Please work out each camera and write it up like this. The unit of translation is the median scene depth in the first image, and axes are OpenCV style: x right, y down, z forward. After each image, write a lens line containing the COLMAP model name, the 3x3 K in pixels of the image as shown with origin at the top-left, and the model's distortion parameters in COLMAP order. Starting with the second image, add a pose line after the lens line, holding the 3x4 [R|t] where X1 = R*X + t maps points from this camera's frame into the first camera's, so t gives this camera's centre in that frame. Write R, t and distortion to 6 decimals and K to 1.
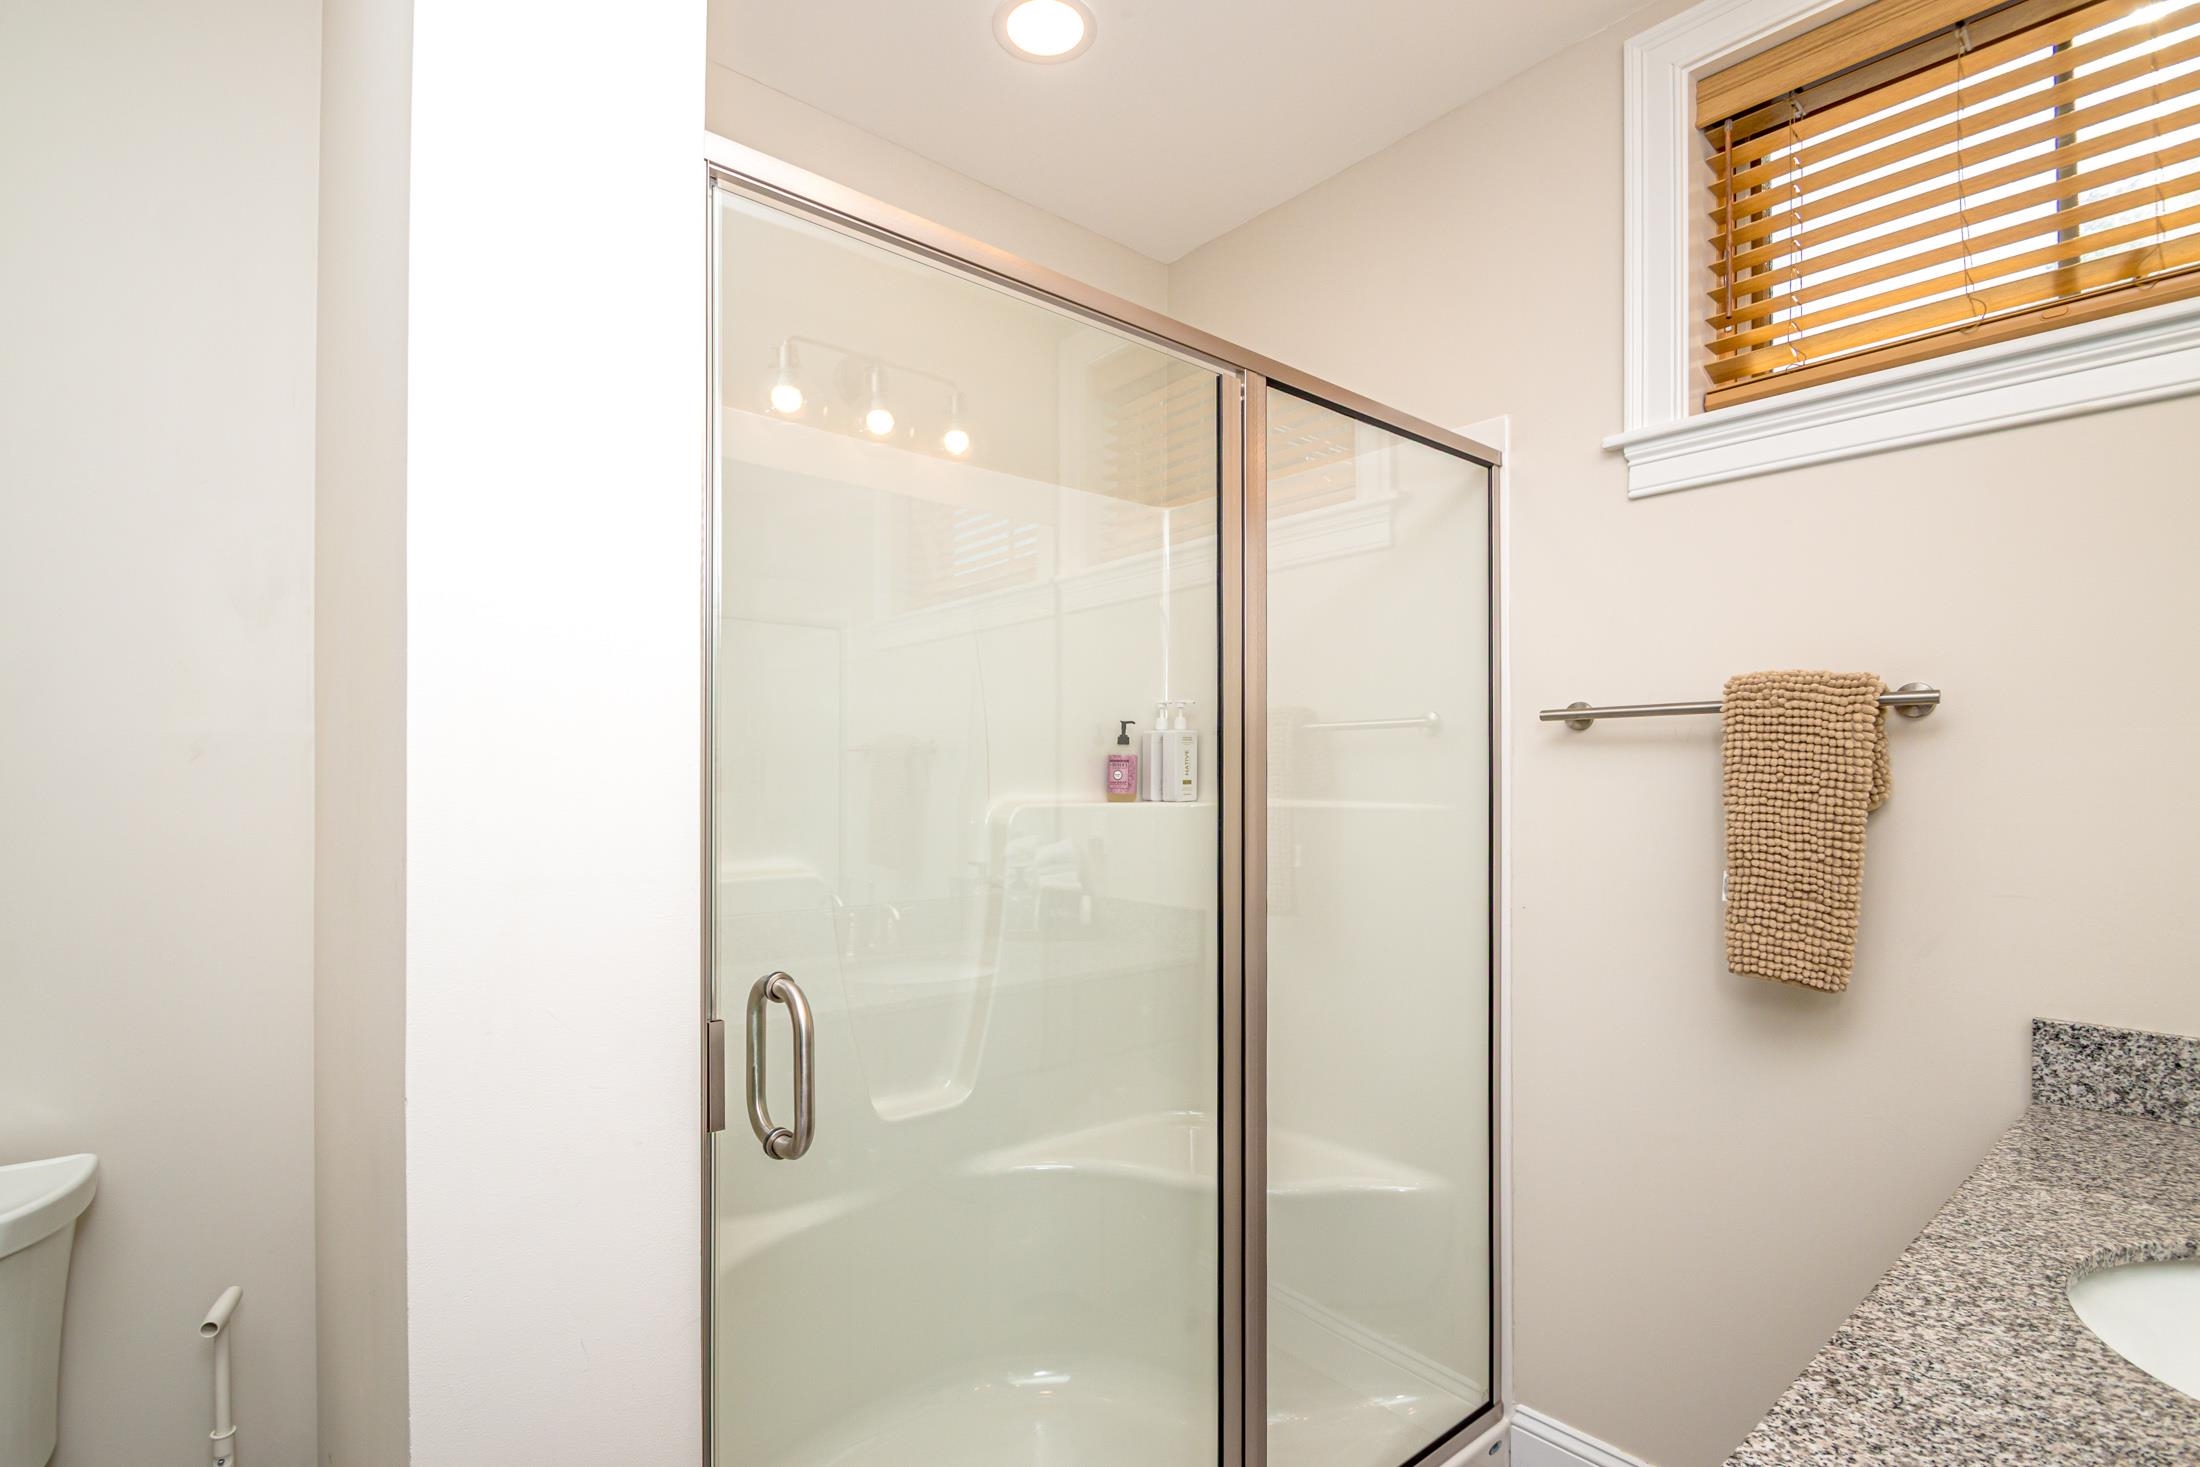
lens RADIAL K [[1039.6, 0, 1094.7], [0, 1039.6, 749.3], [0, 0, 1]] dist [0.001729, -0.009460]
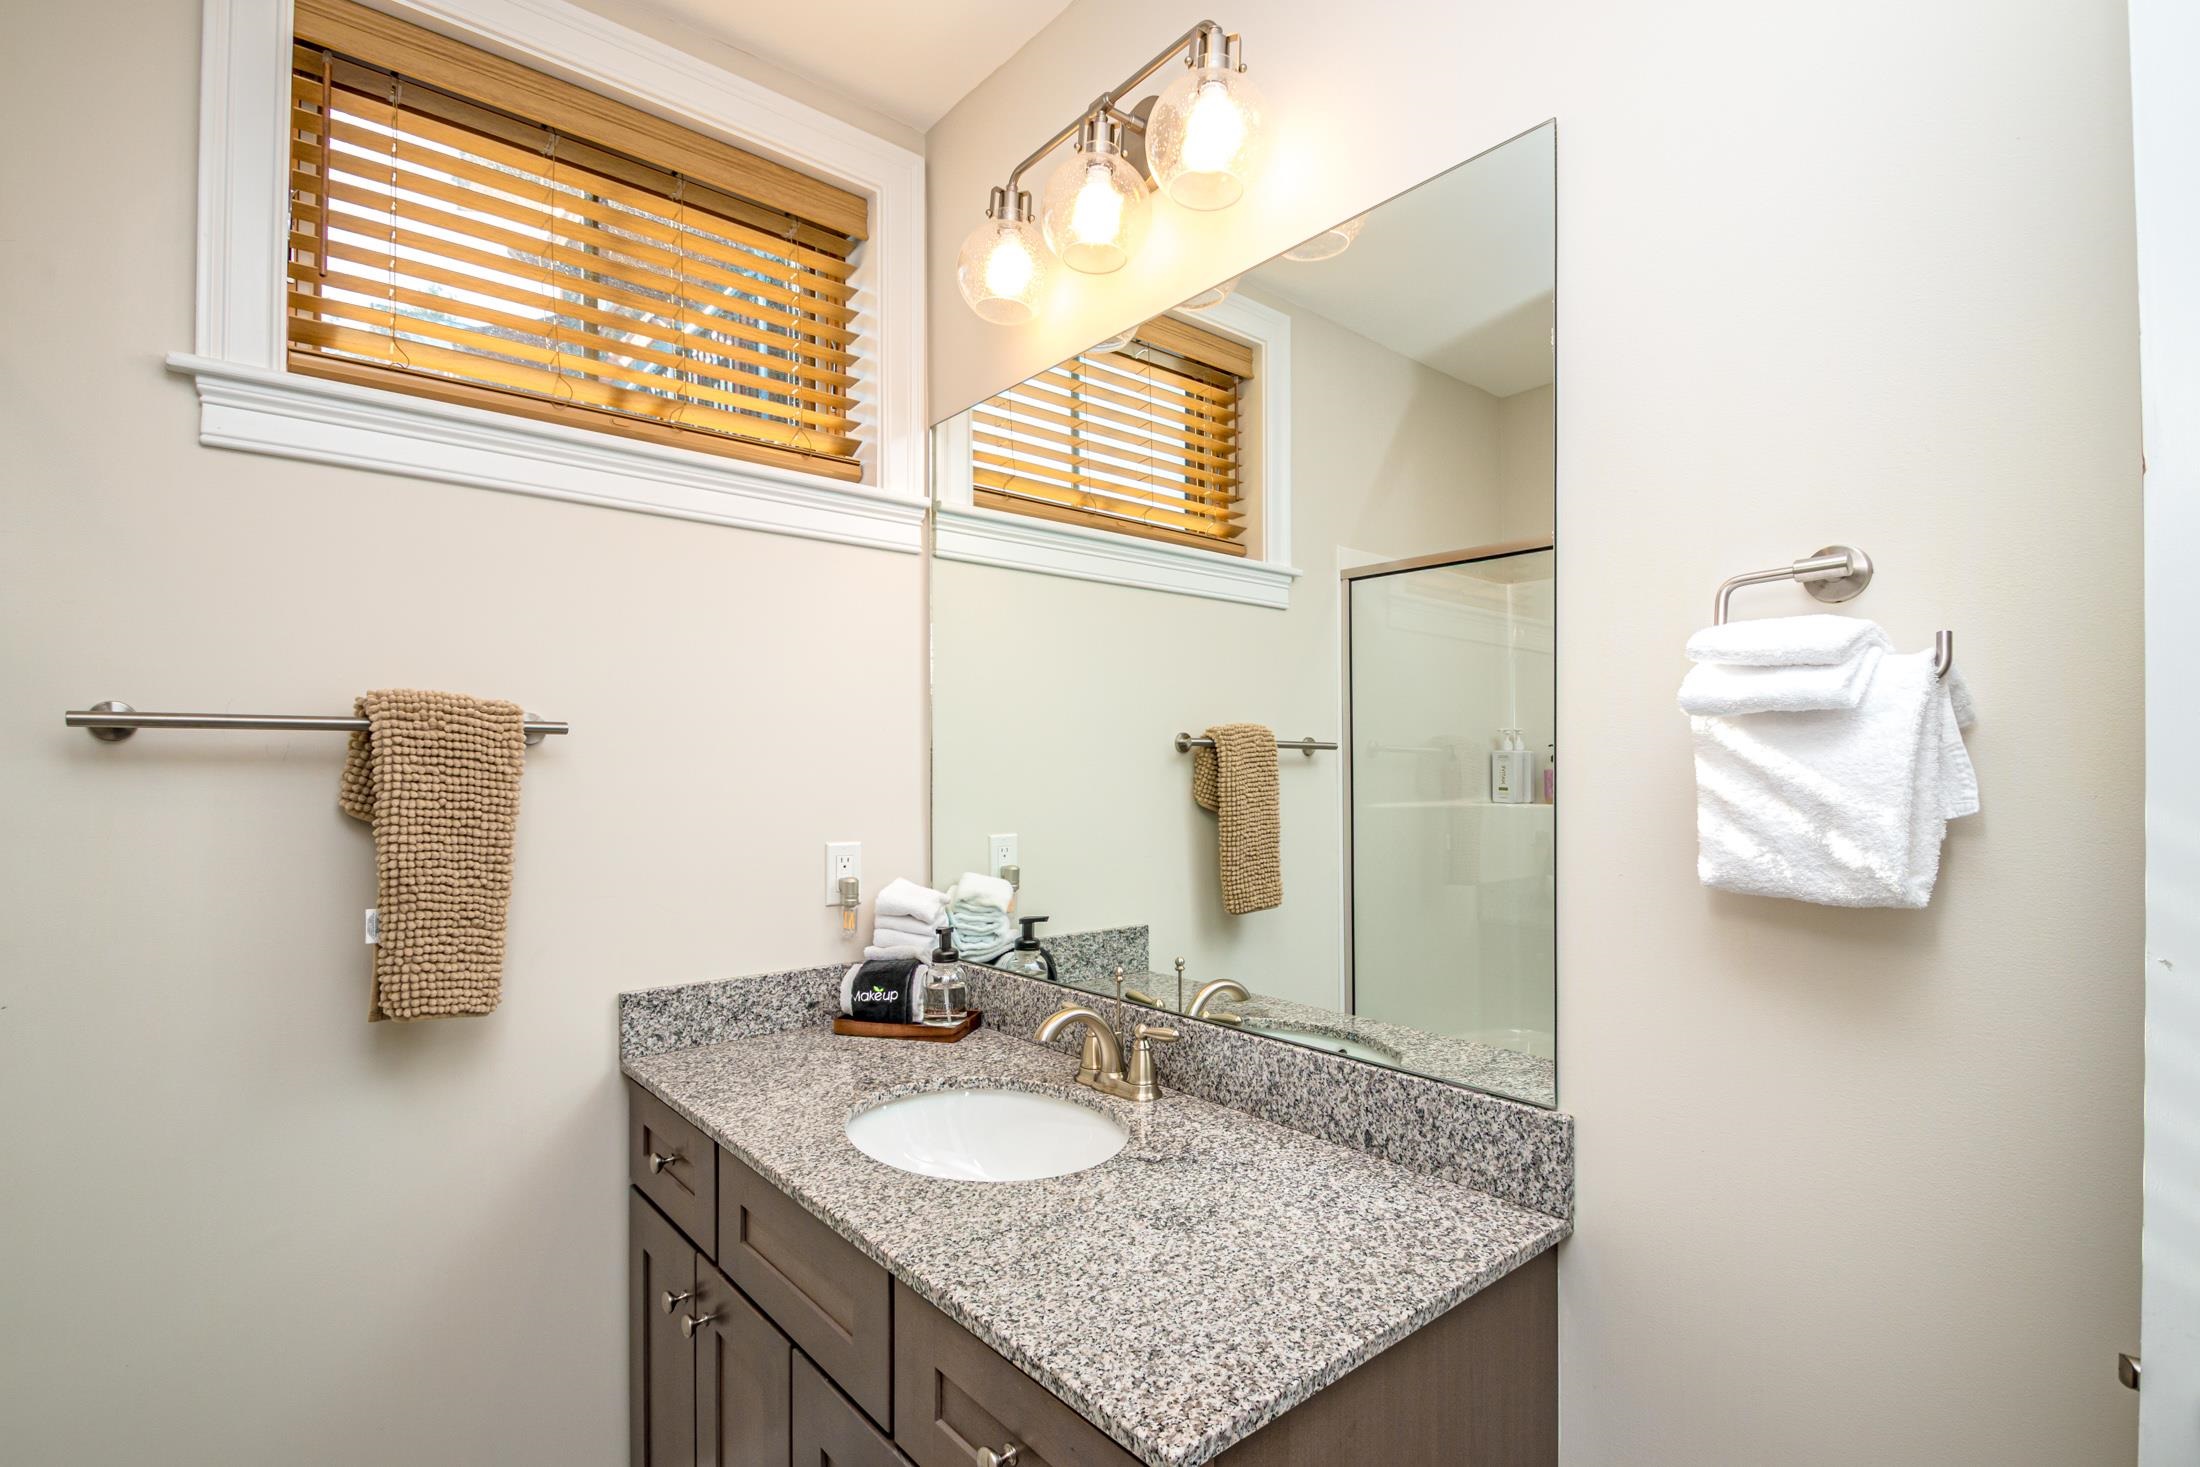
lens RADIAL K [[1039.6, 0, 1027.3], [0, 1039.6, 766.9], [0, 0, 1]] dist [0.001729, -0.009460]
pose [[0.023040, 0.001613, 0.999733, -0.285629], [-0.020136, 0.999797, -0.001149, -0.016571], [-0.999532, -0.020104, 0.023068, 0.442020]]
